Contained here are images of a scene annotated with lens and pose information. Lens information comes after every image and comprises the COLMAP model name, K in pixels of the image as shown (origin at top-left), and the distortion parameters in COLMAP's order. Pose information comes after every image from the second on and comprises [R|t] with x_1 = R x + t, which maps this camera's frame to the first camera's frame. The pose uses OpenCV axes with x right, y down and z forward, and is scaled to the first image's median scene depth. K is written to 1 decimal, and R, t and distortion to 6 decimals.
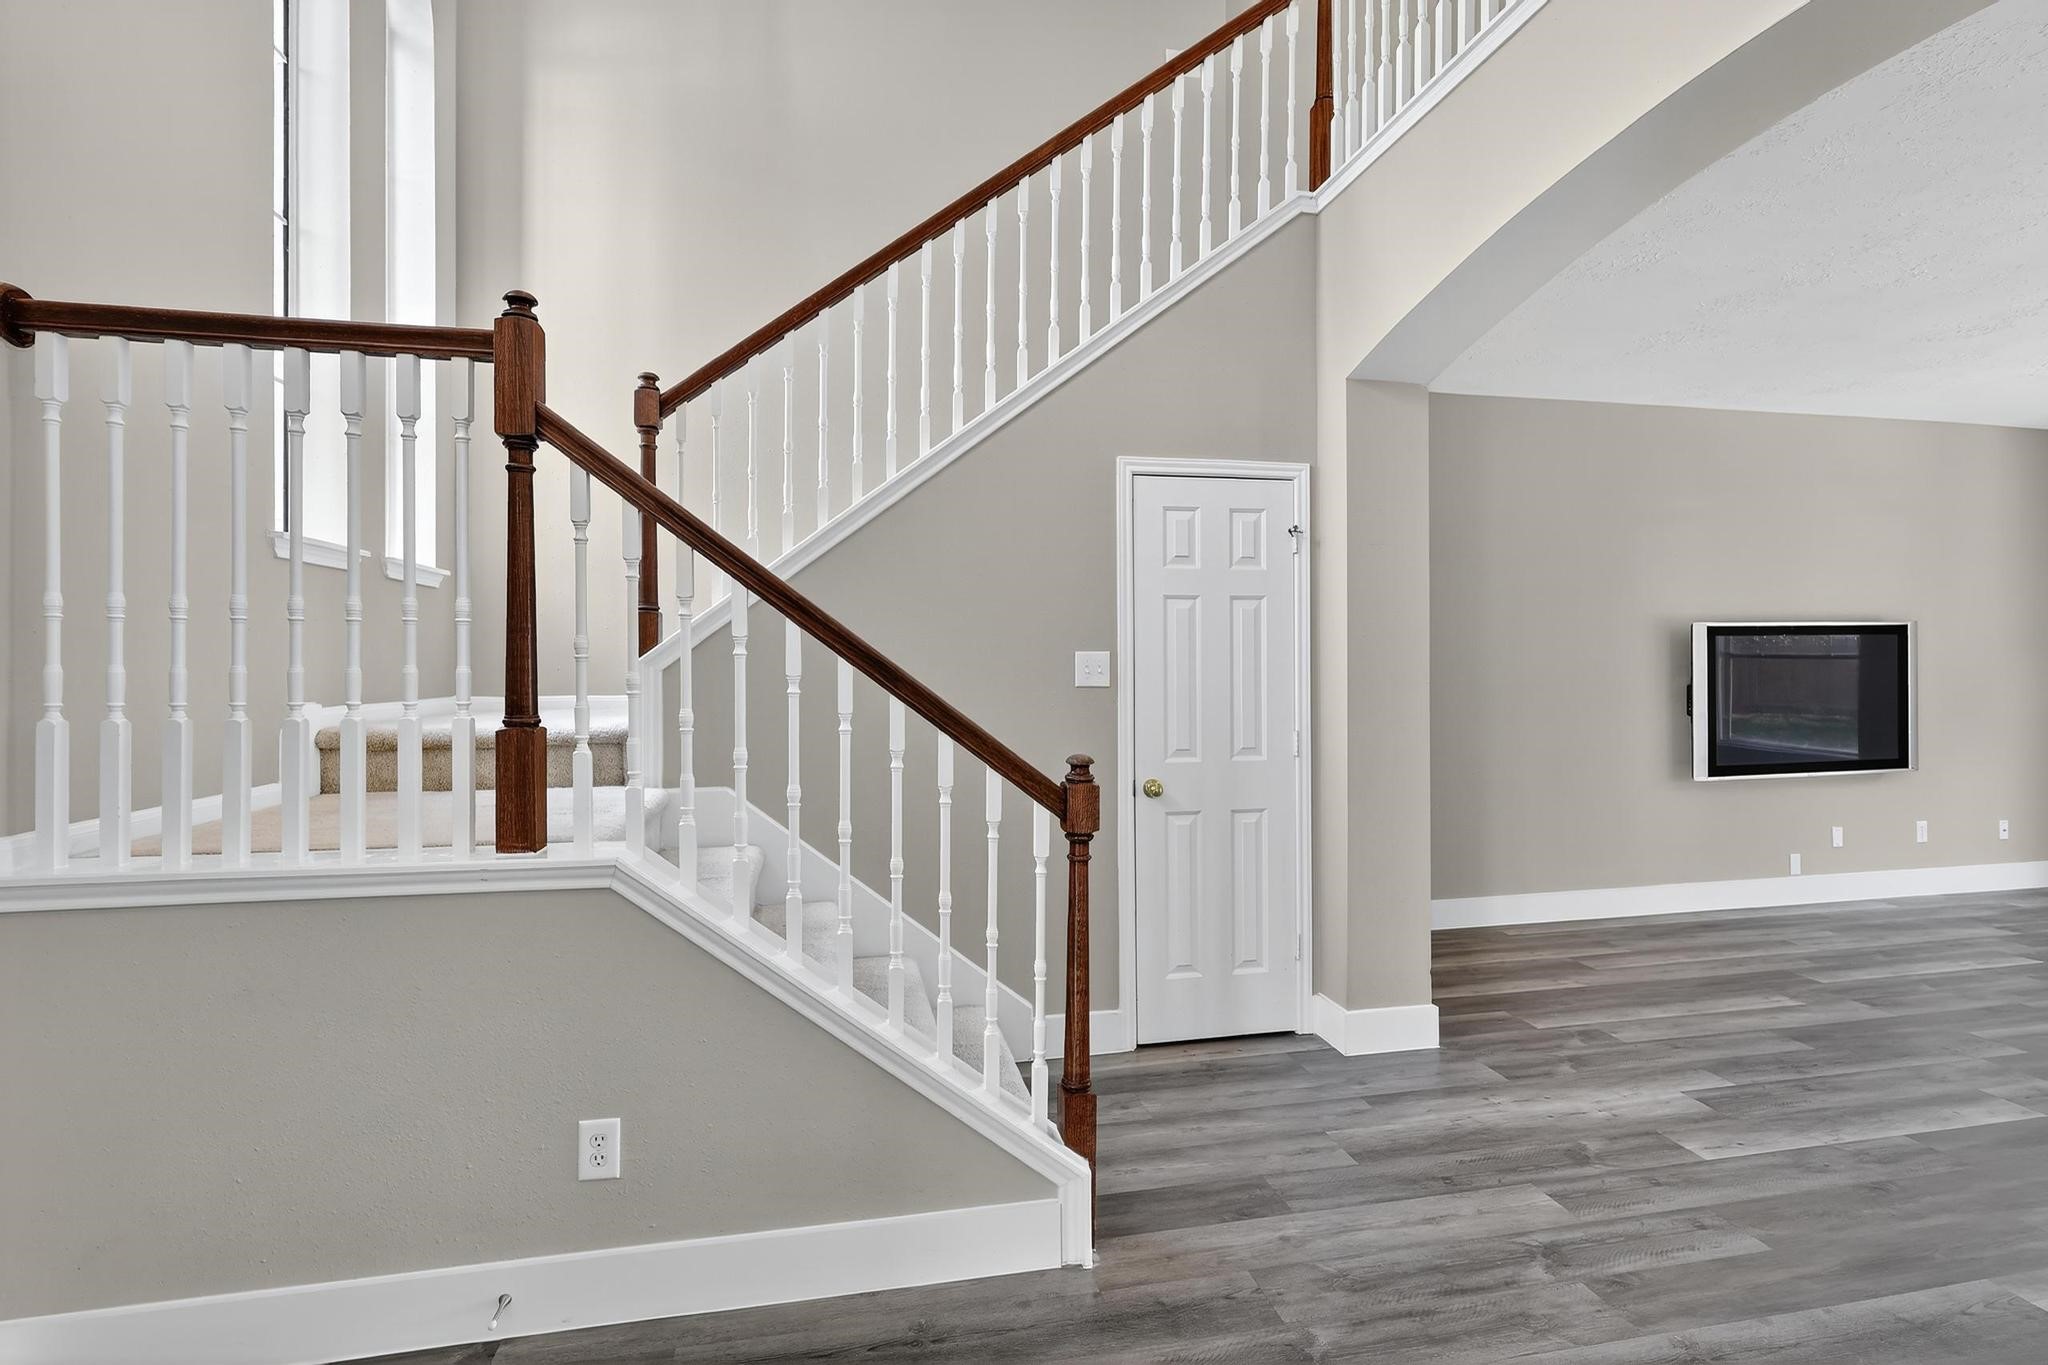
lens RADIAL K [[946.4, 0, 1023.1], [0, 946.4, 700.0], [0, 0, 1]] dist [-0.000548, 0.000213]
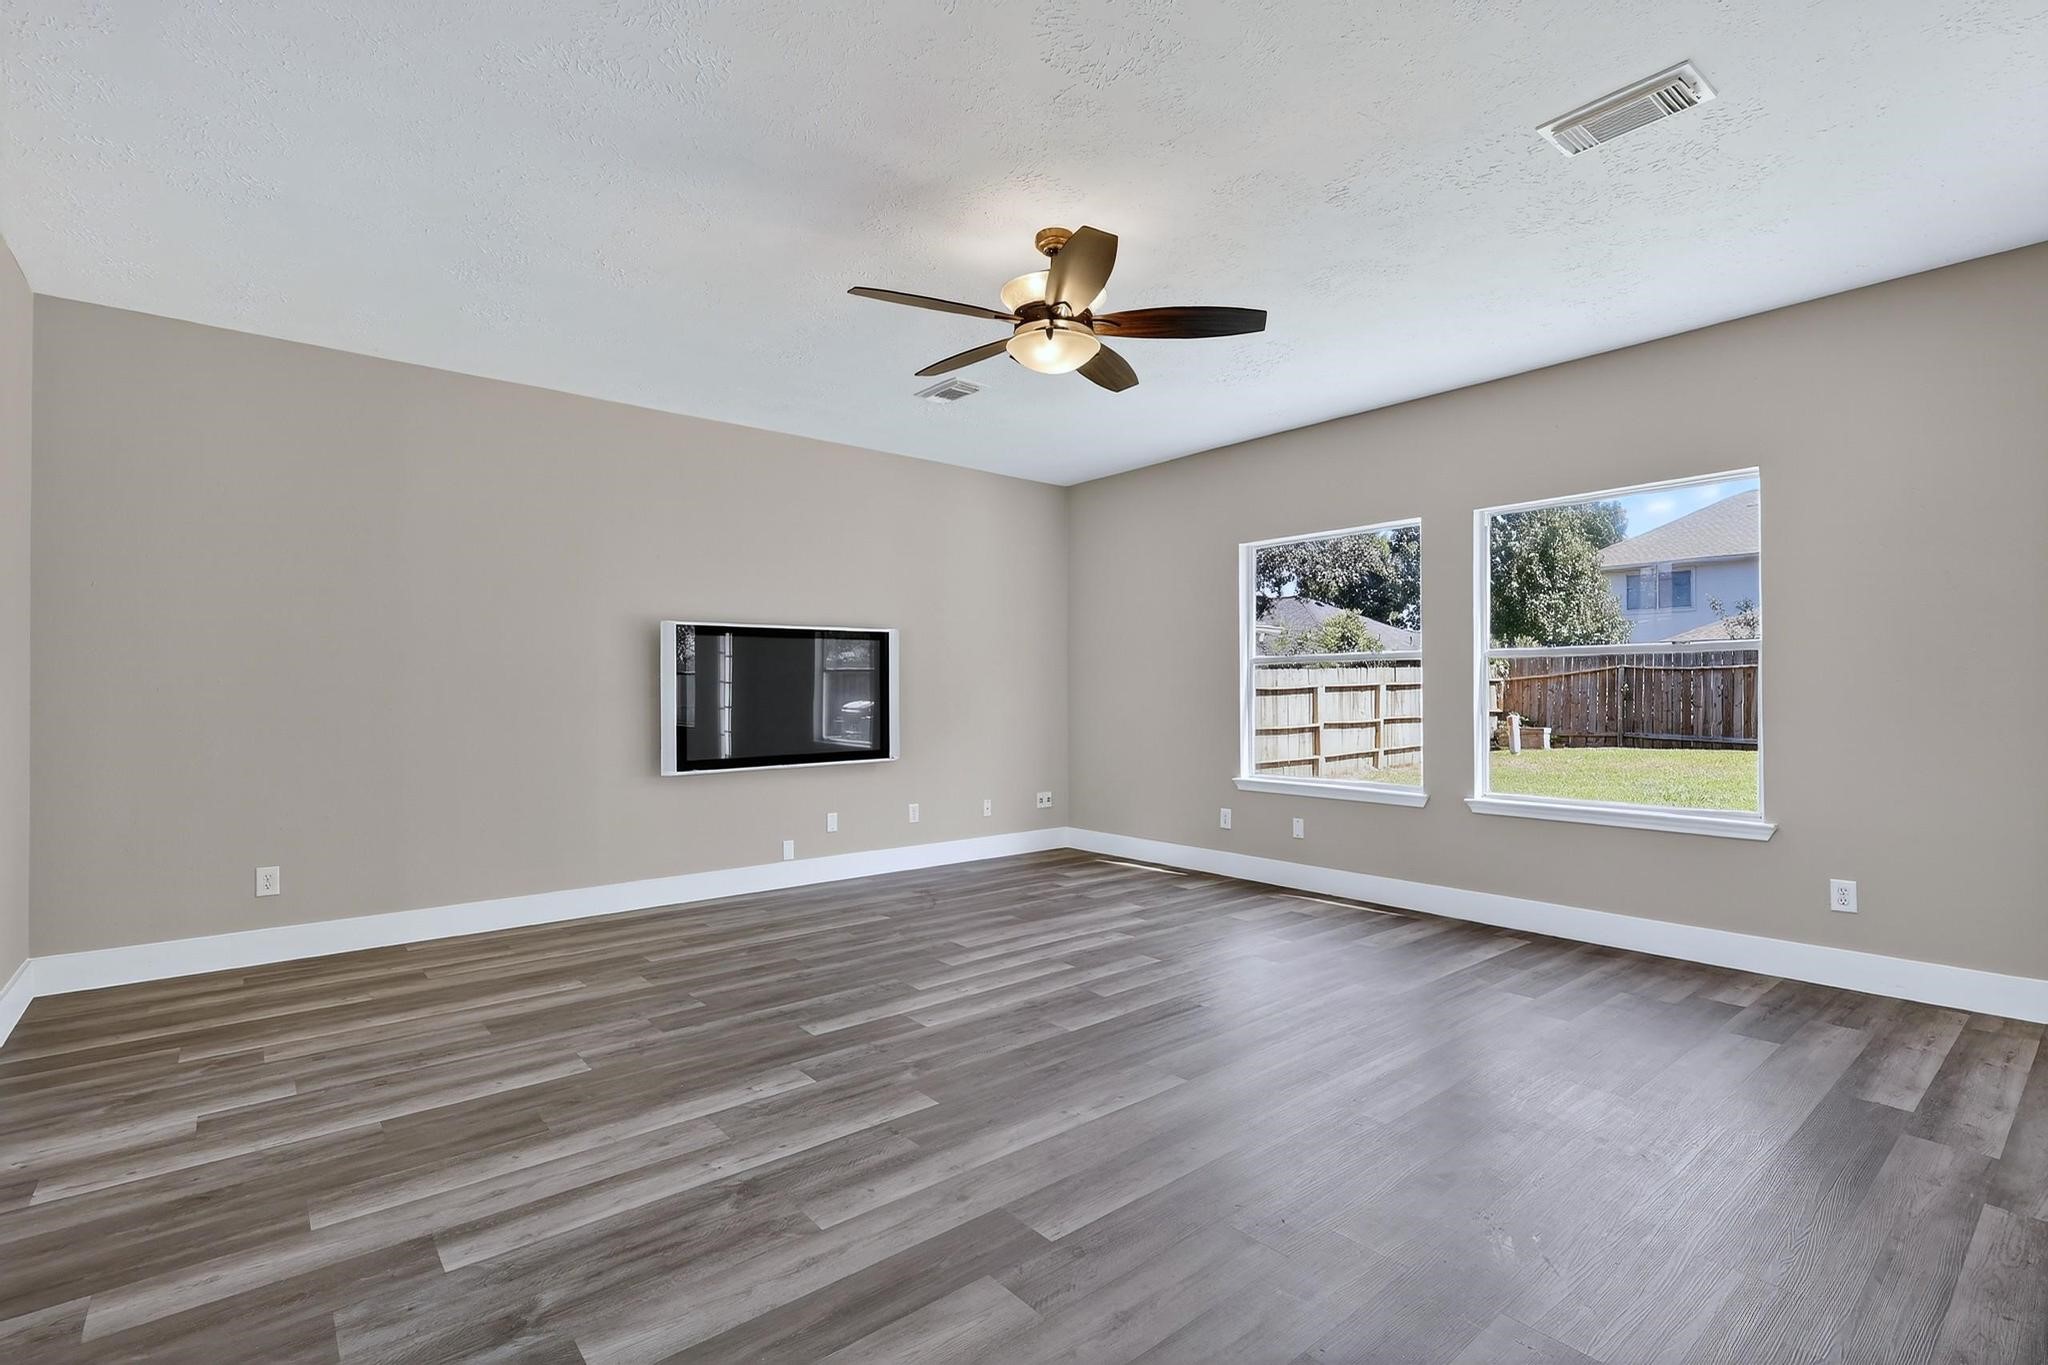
lens RADIAL K [[946.4, 0, 1023.1], [0, 946.4, 700.0], [0, 0, 1]] dist [-0.000548, 0.000213]
pose [[0.879458, -0.001291, 0.475975, 0.781359], [0.017760, 0.999389, -0.030105, 0.058530], [-0.475645, 0.034929, 0.878944, -0.114166]]
